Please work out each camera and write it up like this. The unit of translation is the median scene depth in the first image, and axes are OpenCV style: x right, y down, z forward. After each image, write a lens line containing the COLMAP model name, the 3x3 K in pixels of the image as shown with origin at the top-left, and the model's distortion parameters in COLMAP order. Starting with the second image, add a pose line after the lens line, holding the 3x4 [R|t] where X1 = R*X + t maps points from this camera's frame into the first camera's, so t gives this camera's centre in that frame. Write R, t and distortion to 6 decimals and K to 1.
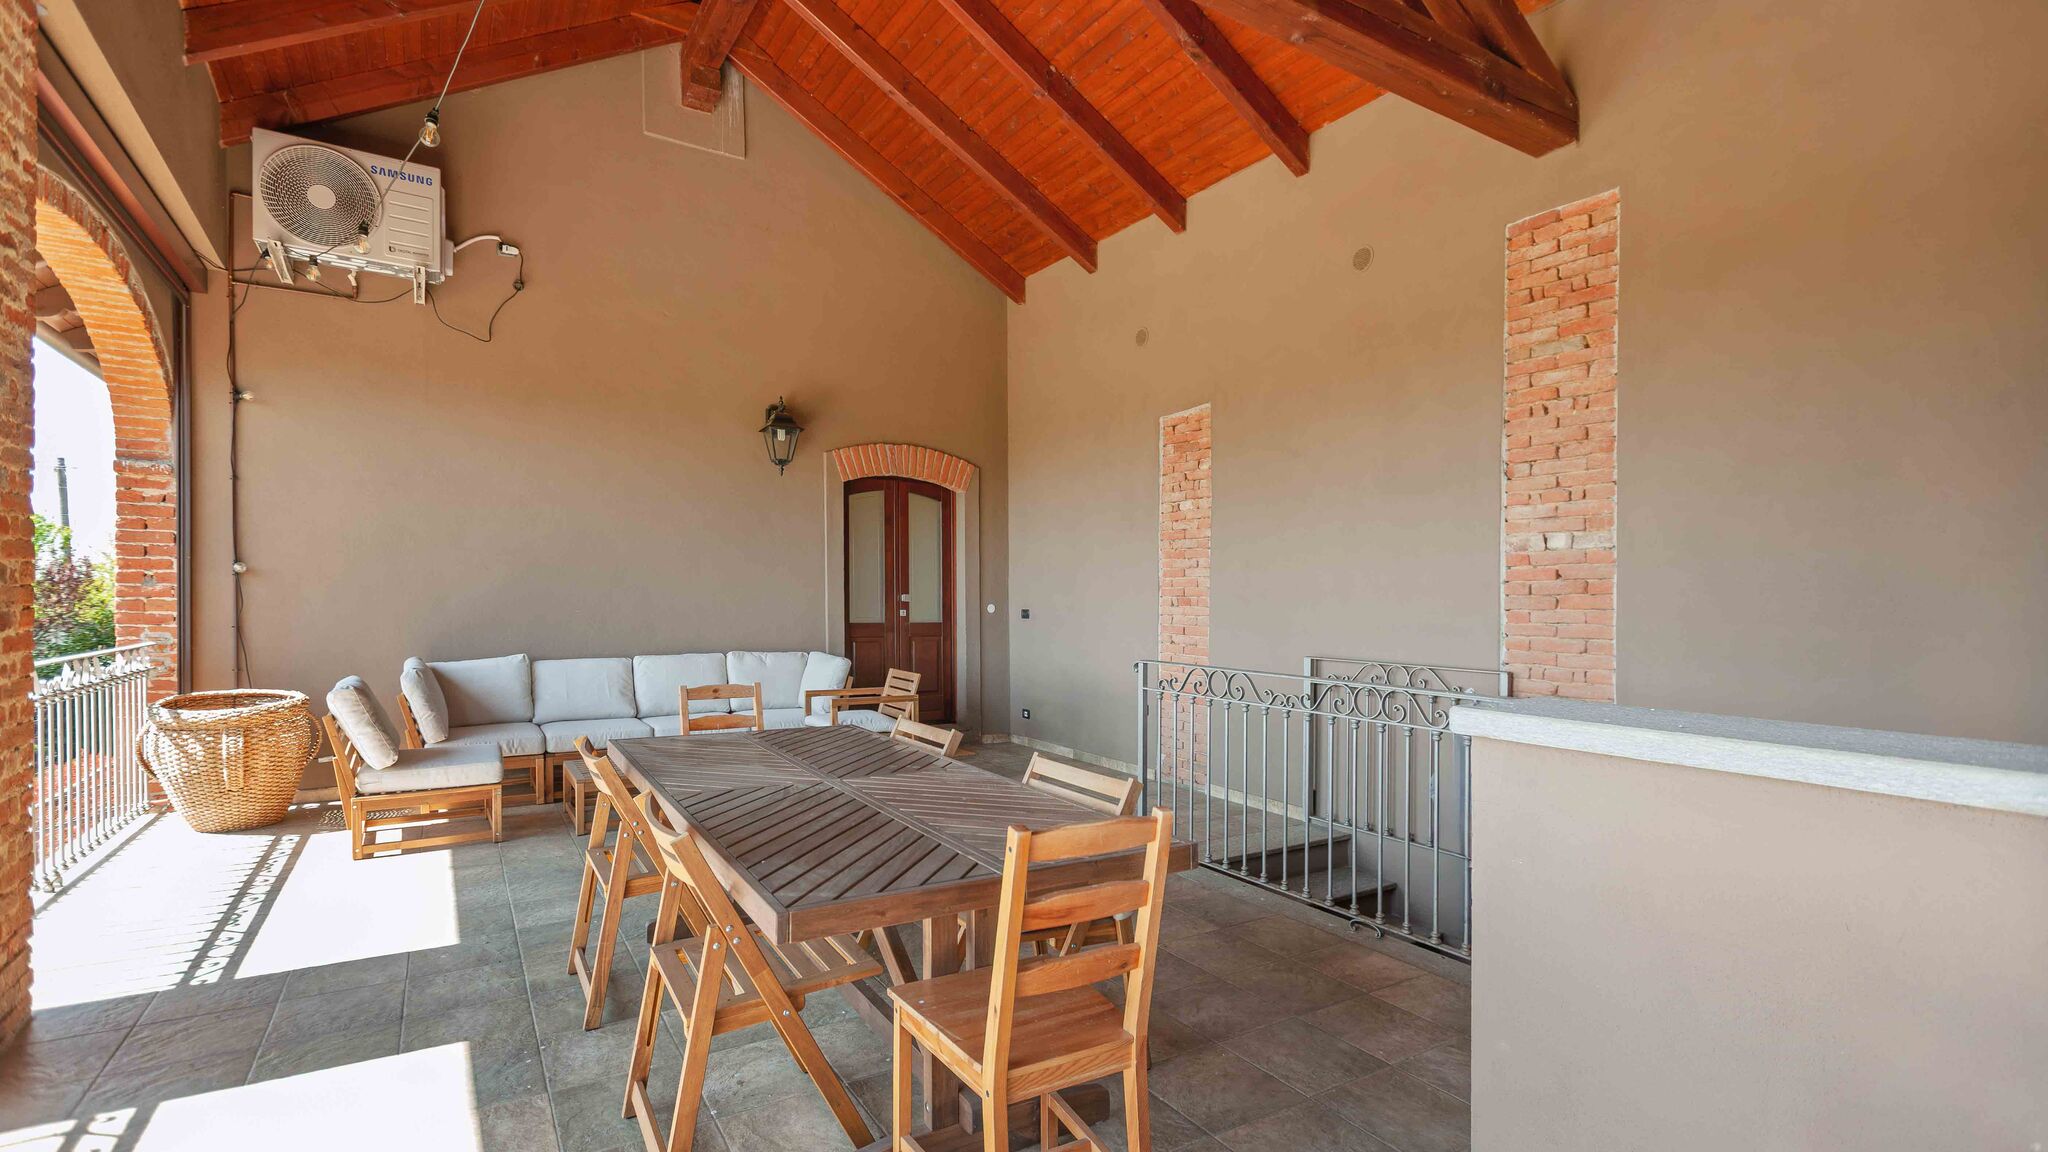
lens RADIAL K [[944.7, 0, 1023.9], [0, 944.7, 585.2], [0, 0, 1]] dist [-0.000127, -0.000081]
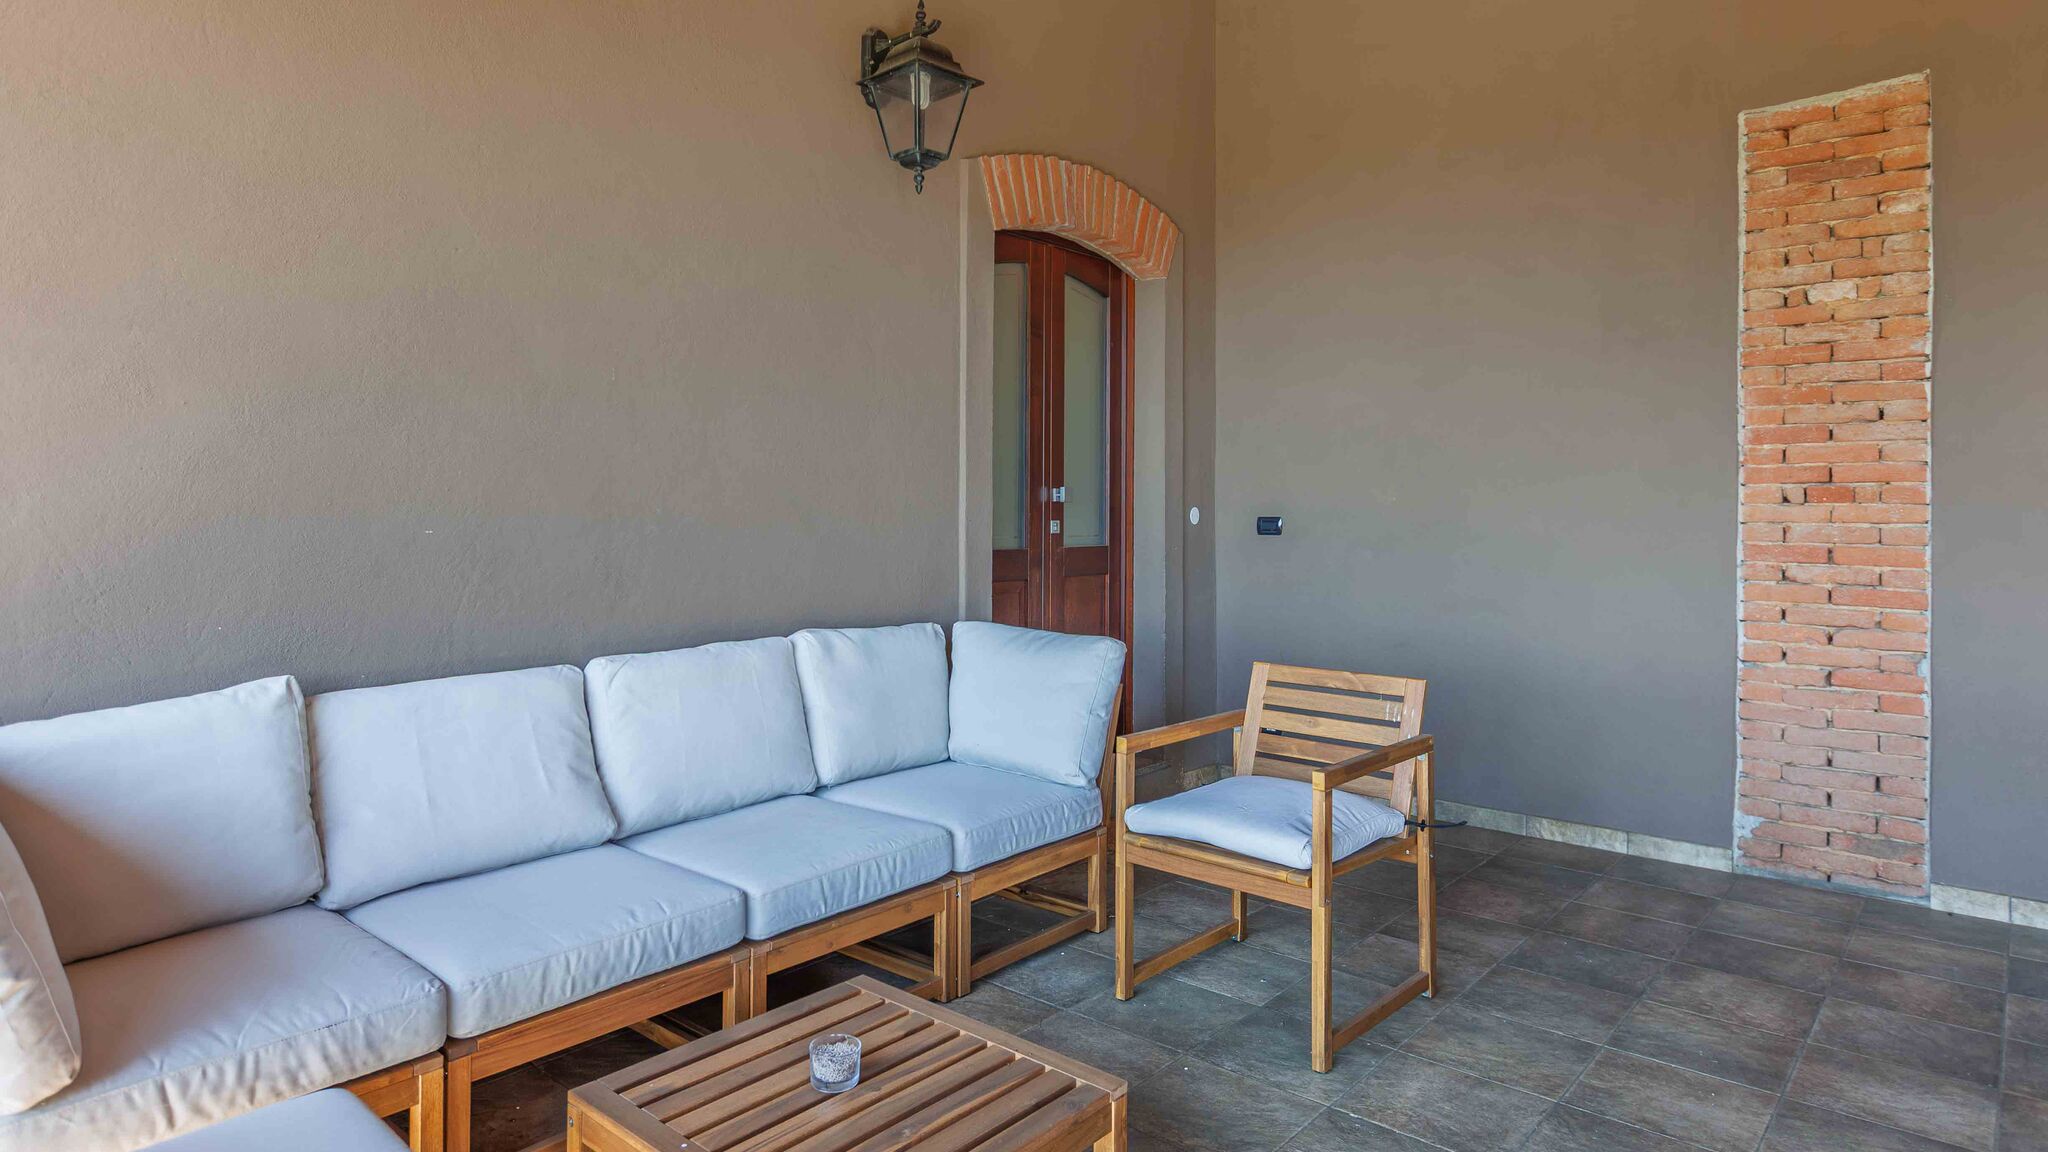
lens RADIAL K [[1204.3, 0, 1022.9], [0, 1204.3, 461.3], [0, 0, 1]] dist [-0.005278, -0.000487]
pose [[0.958921, 0.003355, 0.283655, -0.389793], [0.004007, 0.999670, -0.025371, 0.014715], [-0.283646, 0.025465, 0.958591, 0.534798]]
